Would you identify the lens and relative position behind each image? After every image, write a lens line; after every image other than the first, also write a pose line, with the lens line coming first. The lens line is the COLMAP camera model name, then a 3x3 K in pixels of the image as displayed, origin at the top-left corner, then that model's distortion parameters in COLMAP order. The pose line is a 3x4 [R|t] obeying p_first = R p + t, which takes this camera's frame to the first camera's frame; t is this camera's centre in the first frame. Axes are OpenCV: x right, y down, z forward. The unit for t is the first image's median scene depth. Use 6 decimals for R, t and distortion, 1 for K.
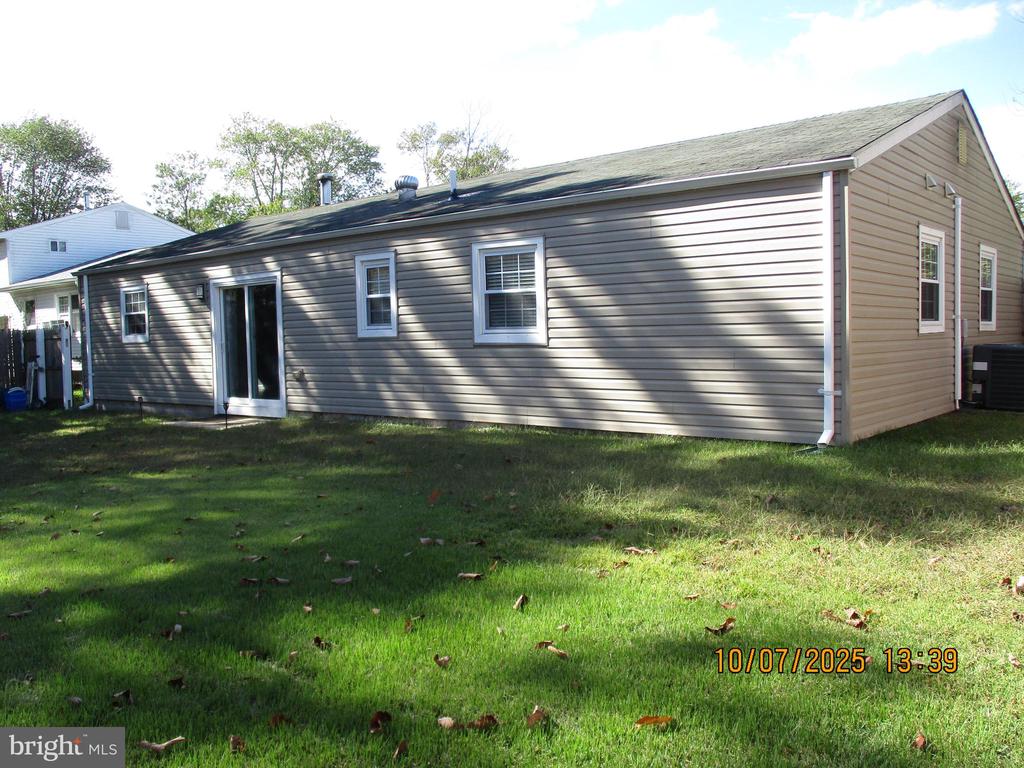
lens RADIAL K [[872.1, 0, 511.2], [0, 872.1, 389.3], [0, 0, 1]] dist [-0.033163, 0.019926]
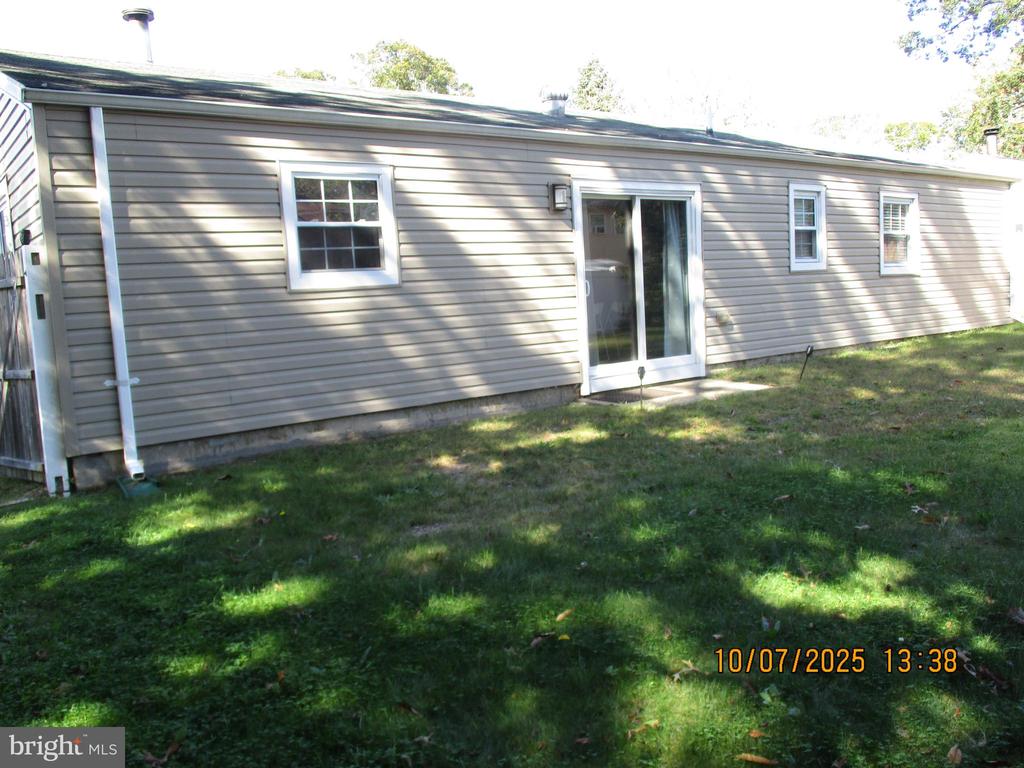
lens RADIAL K [[872.1, 0, 513.0], [0, 872.1, 381.7], [0, 0, 1]] dist [-0.033163, 0.019926]
pose [[0.211028, -0.116657, 0.970494, -0.916825], [0.078791, 0.991652, 0.102068, -0.047649], [-0.974299, 0.054927, 0.218458, 0.861415]]
